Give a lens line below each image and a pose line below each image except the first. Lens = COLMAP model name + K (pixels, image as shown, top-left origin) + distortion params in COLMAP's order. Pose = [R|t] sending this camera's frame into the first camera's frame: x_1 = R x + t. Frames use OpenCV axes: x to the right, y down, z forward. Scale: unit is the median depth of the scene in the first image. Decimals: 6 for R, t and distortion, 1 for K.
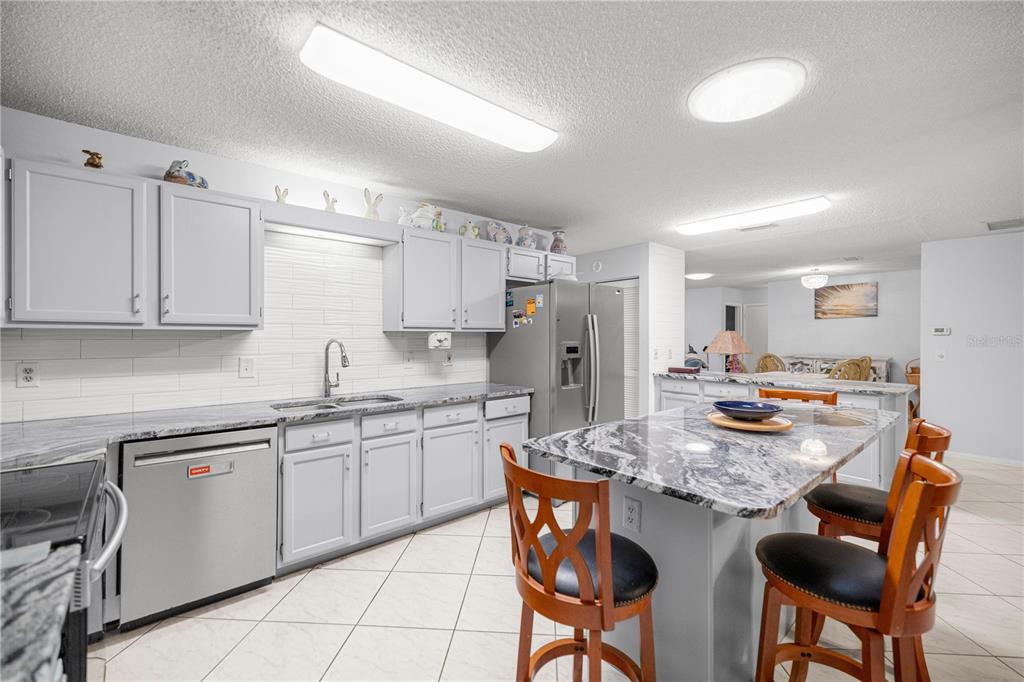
lens RADIAL K [[434.3, 0, 513.5], [0, 434.3, 338.6], [0, 0, 1]] dist [0.000821, 0.000484]
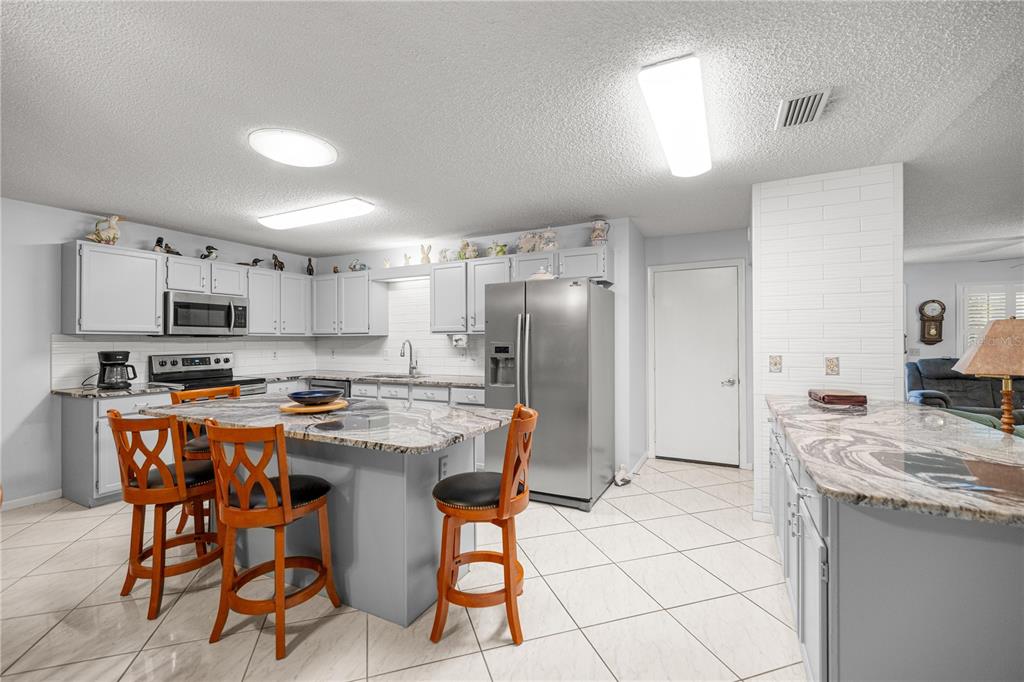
lens RADIAL K [[434.3, 0, 512.1], [0, 434.3, 340.6], [0, 0, 1]] dist [0.000821, 0.000484]
pose [[0.370766, 0.000483, -0.928726, 1.153661], [0.002393, 0.999996, 0.001475, 0.002678], [0.928723, -0.002769, 0.370763, 0.656994]]
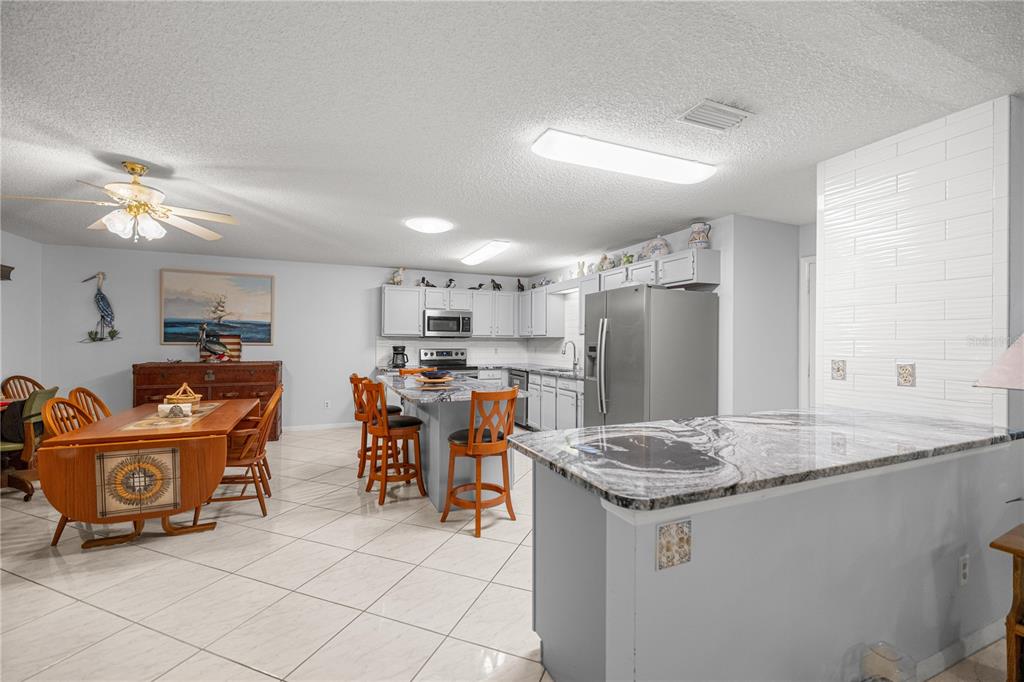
lens RADIAL K [[434.3, 0, 513.1], [0, 434.3, 340.7], [0, 0, 1]] dist [0.000821, 0.000484]
pose [[-0.305417, -0.003511, -0.952212, 1.434587], [-0.005070, 0.999985, -0.002061, 0.006860], [0.952205, 0.004198, -0.305430, 1.201482]]
